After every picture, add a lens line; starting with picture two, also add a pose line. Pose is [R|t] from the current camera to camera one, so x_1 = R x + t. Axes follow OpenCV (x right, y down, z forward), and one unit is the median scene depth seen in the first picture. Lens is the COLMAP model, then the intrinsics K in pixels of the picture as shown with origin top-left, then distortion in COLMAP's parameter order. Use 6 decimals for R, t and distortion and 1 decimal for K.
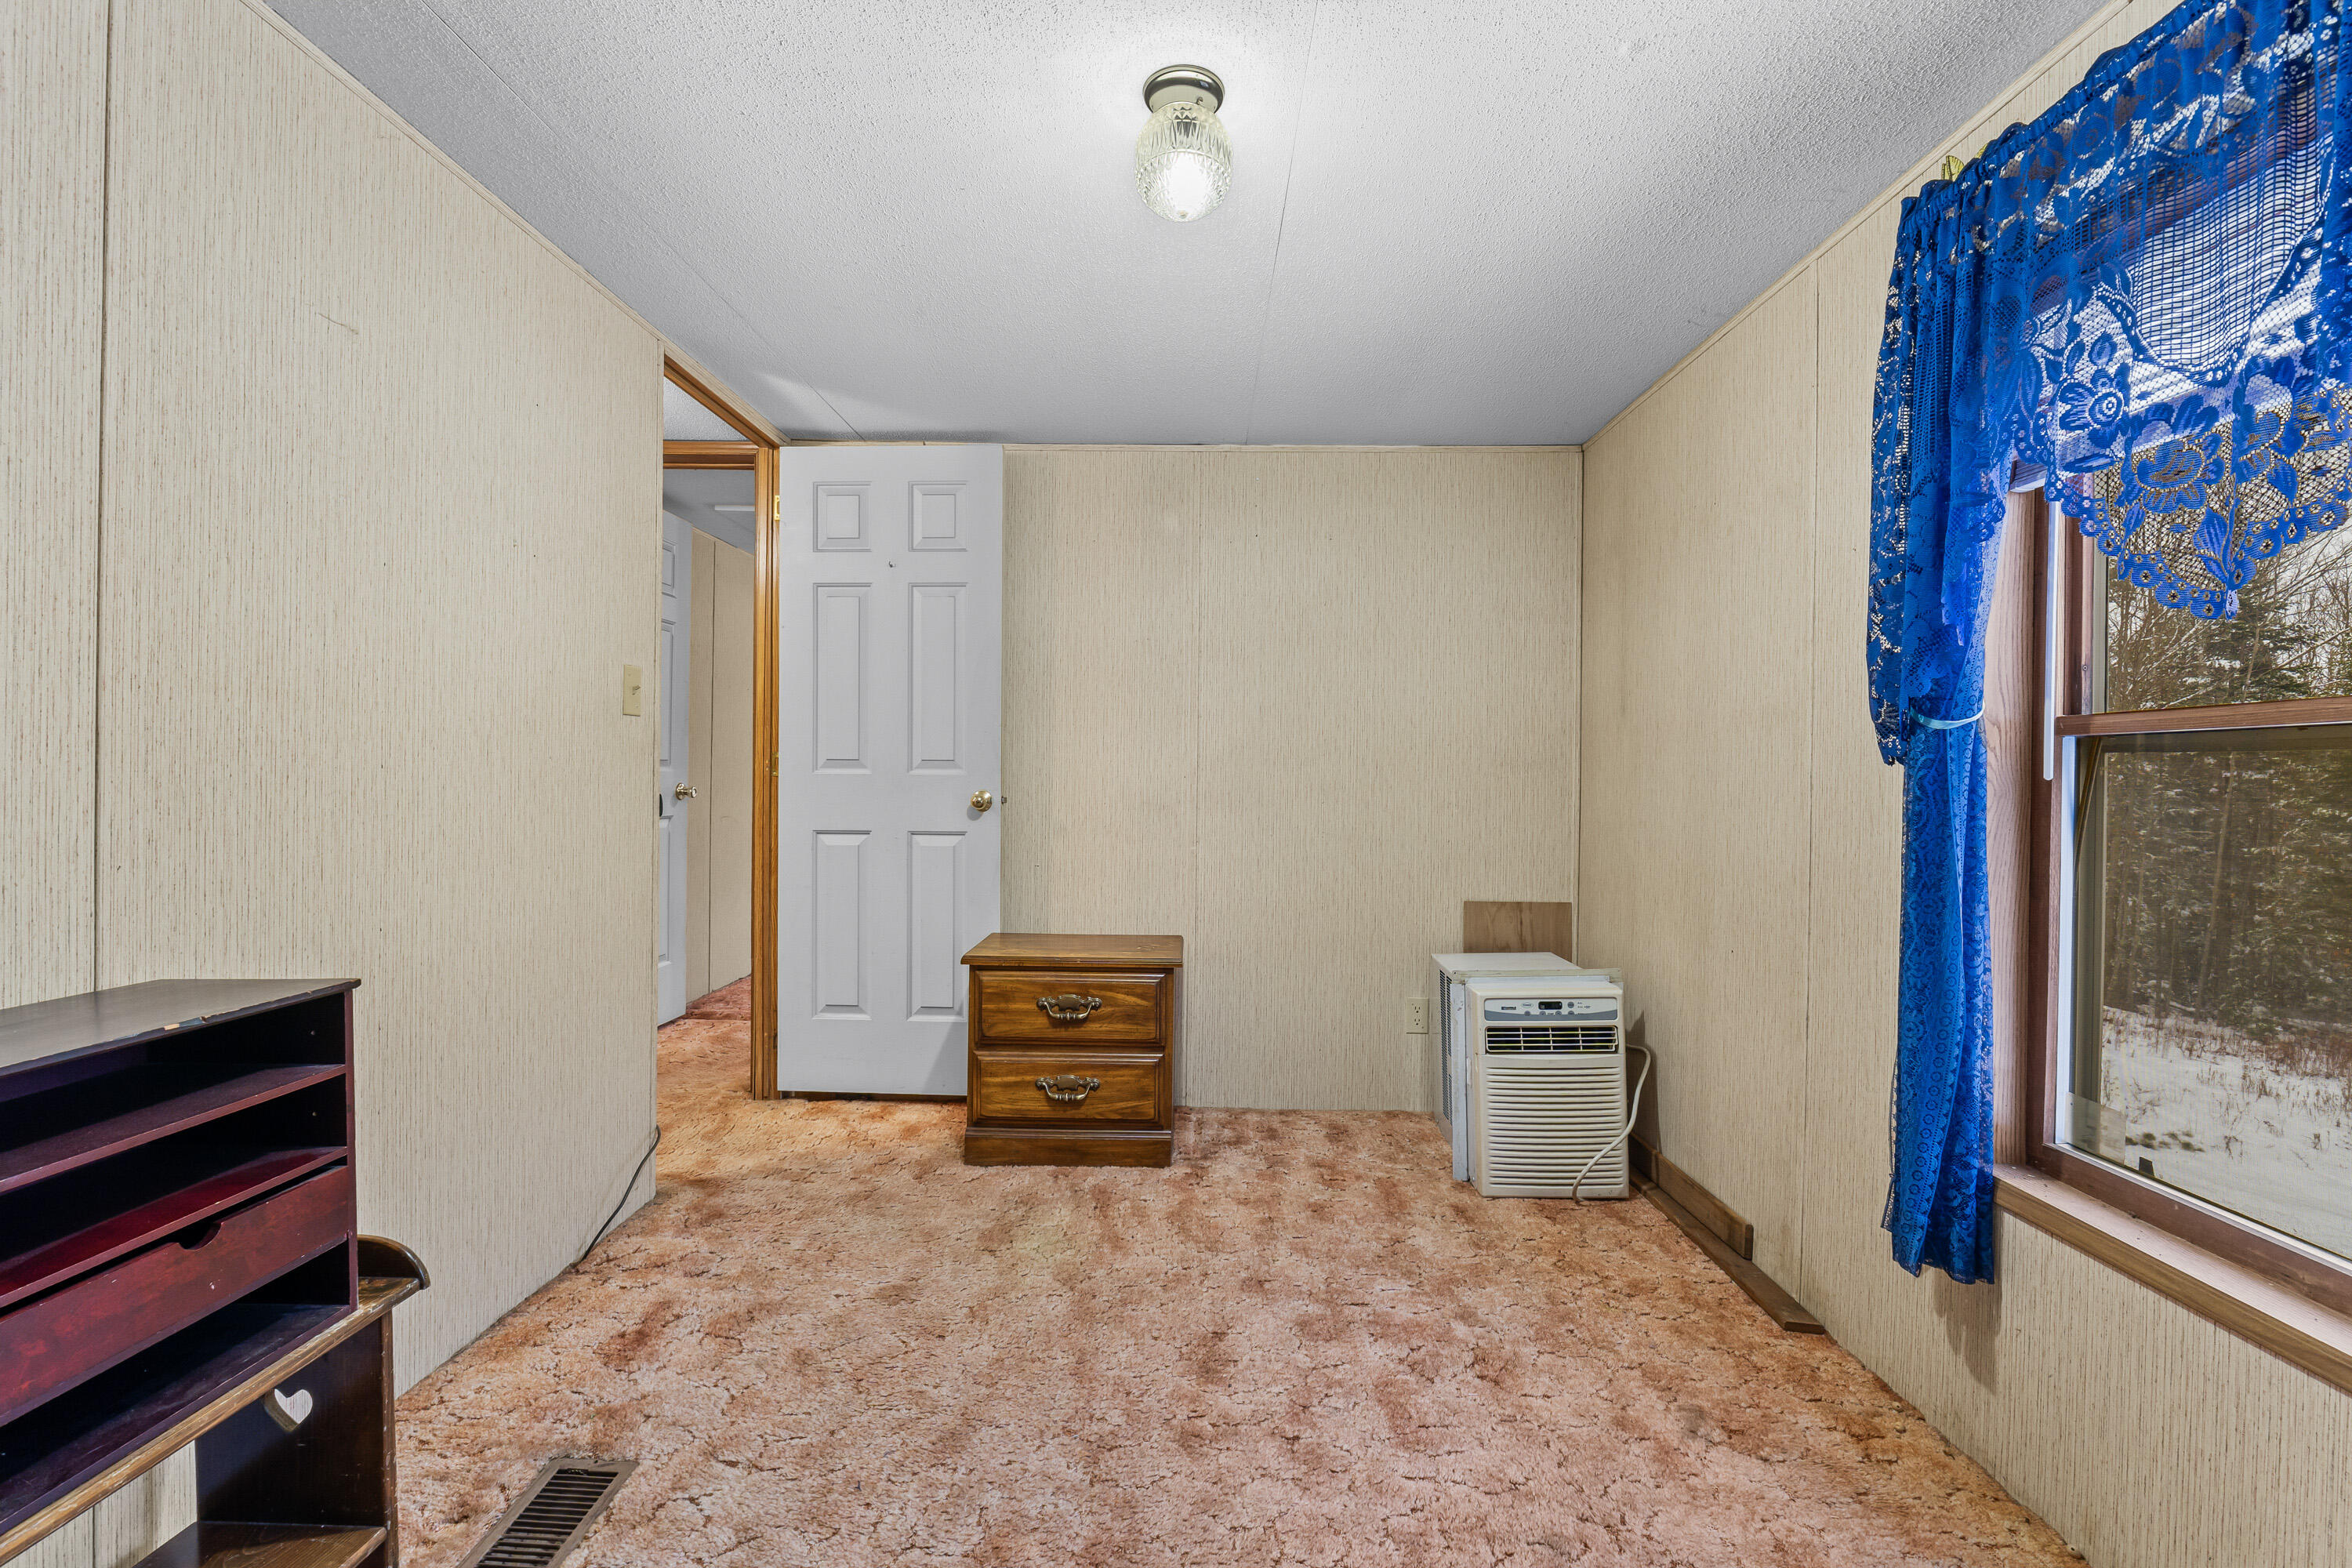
lens RADIAL K [[981.7, 0, 1167.9], [0, 981.7, 776.3], [0, 0, 1]] dist [-0.010115, -0.000123]
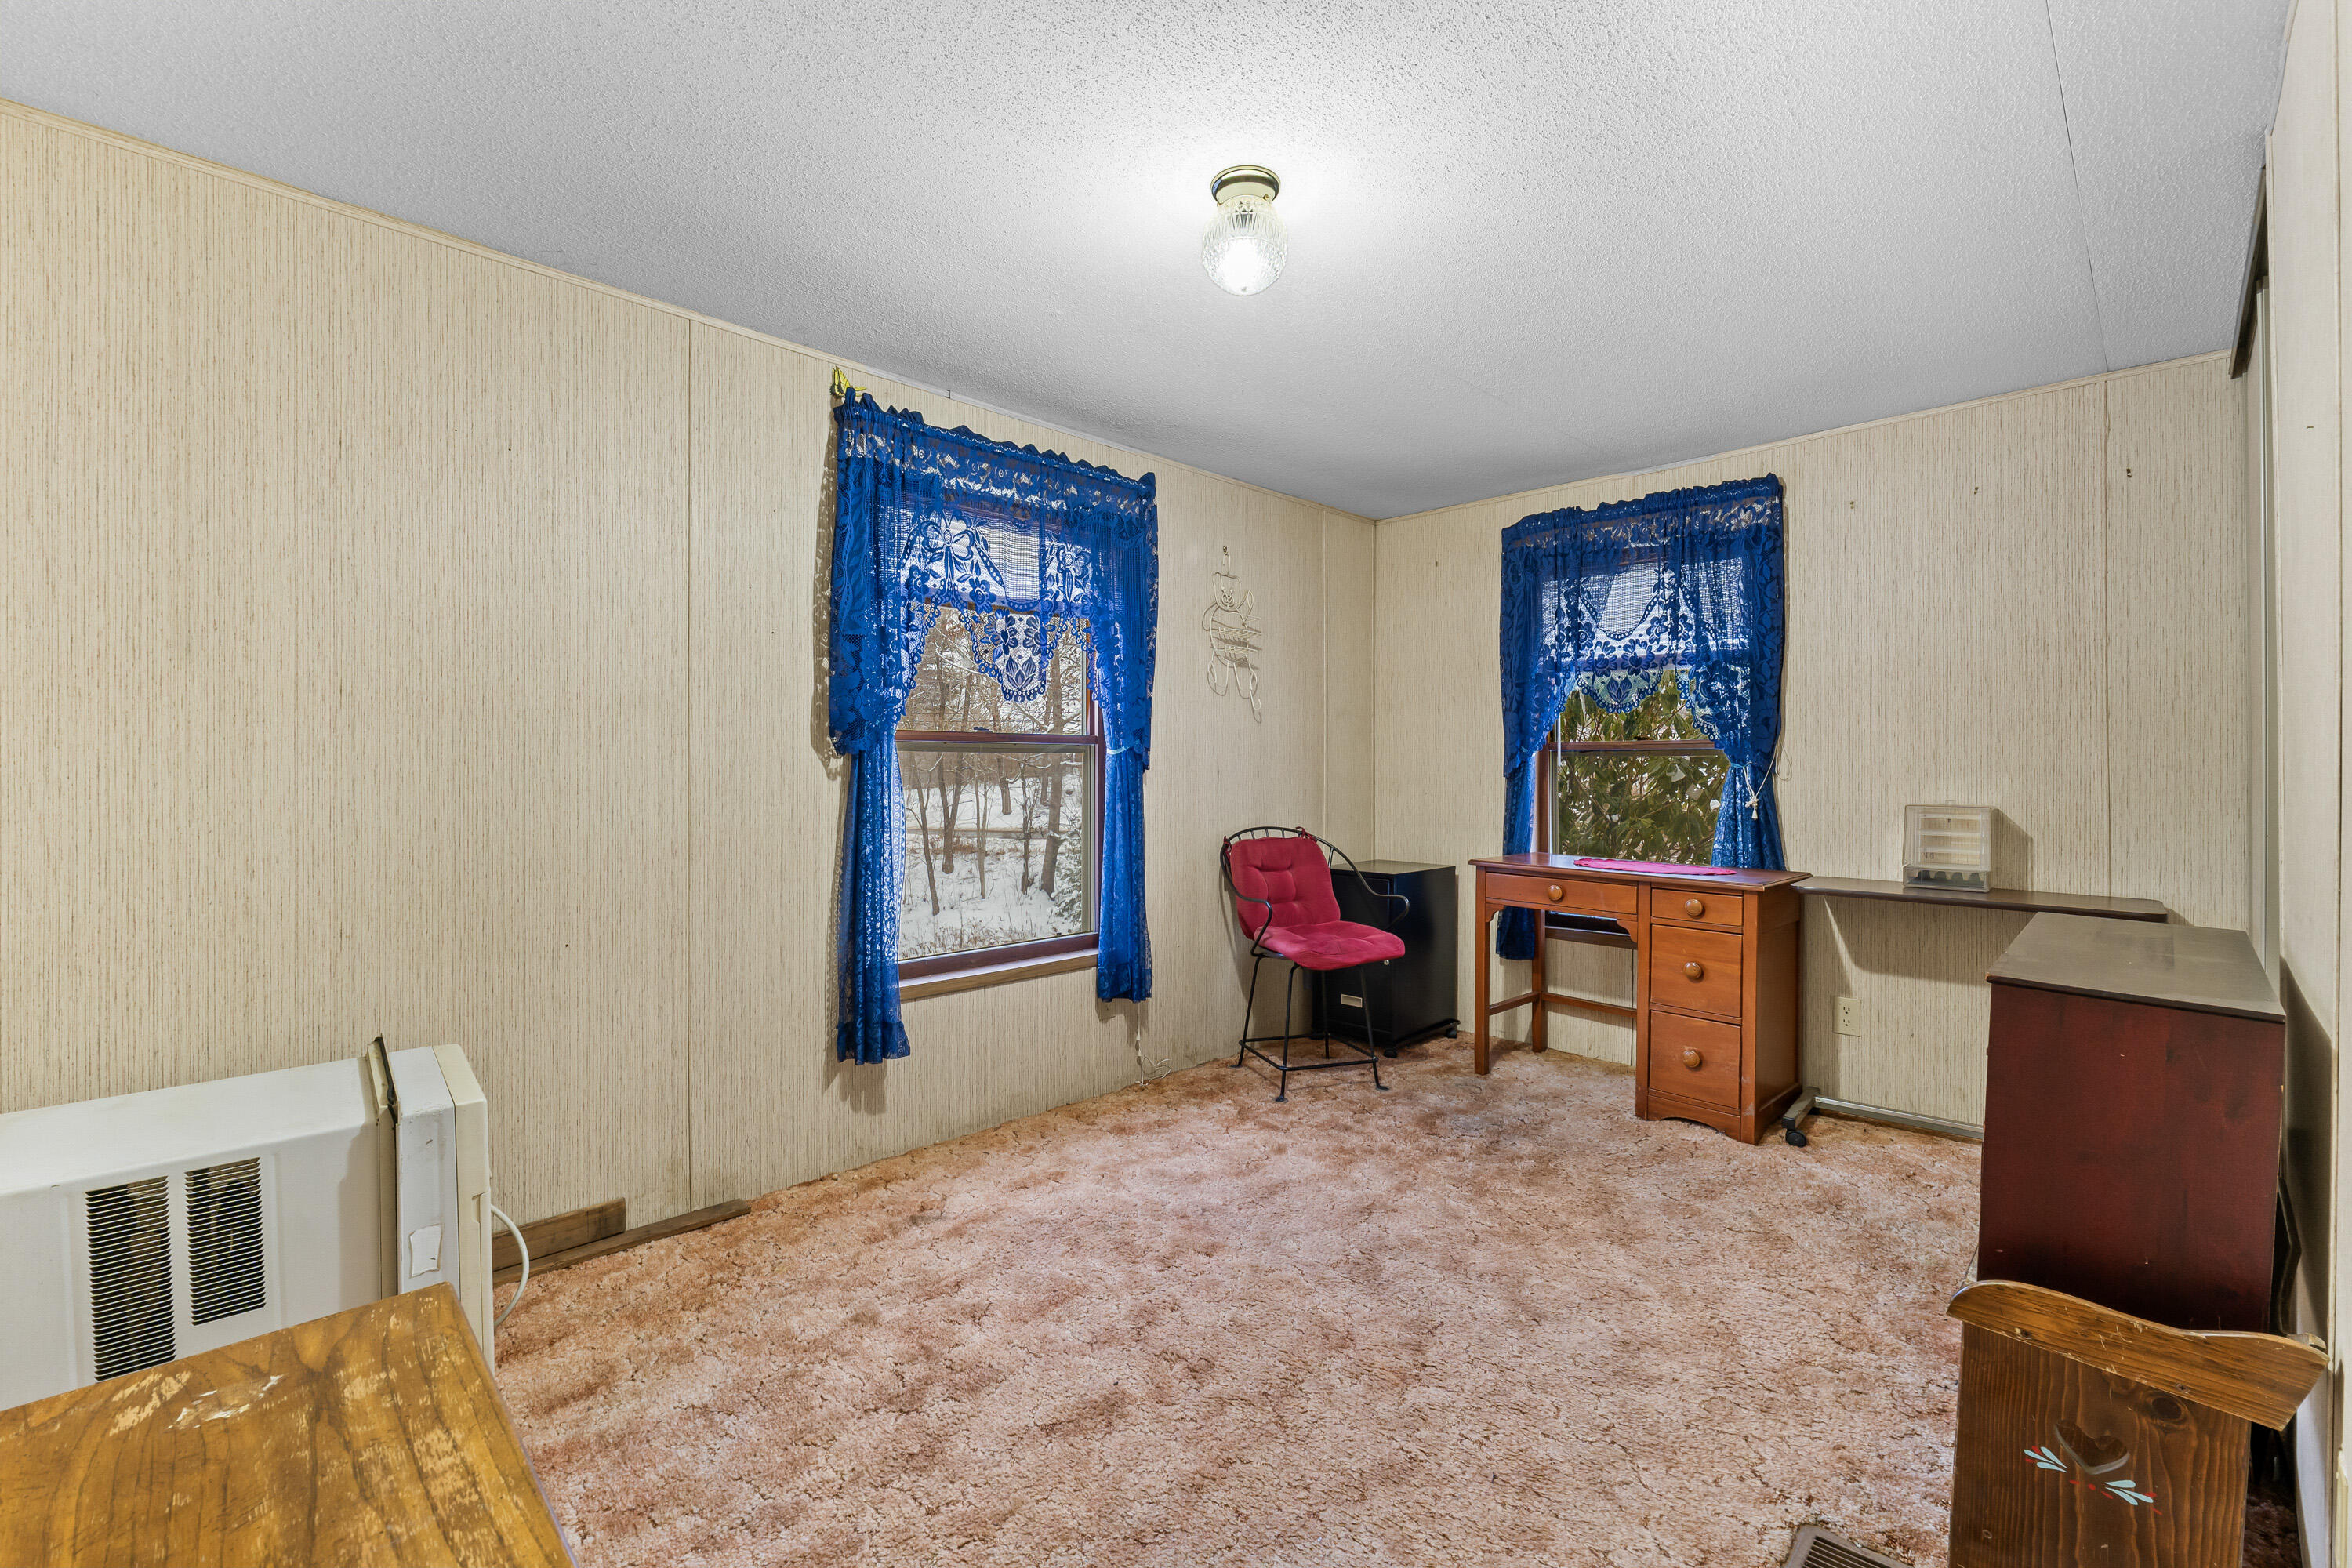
lens RADIAL K [[981.7, 0, 1167.9], [0, 981.7, 776.3], [0, 0, 1]] dist [-0.010115, -0.000123]
pose [[-0.720758, -0.014311, 0.693039, -0.616640], [-0.009166, 0.999896, 0.011114, -0.000628], [-0.693126, 0.001659, -0.720815, 1.587839]]
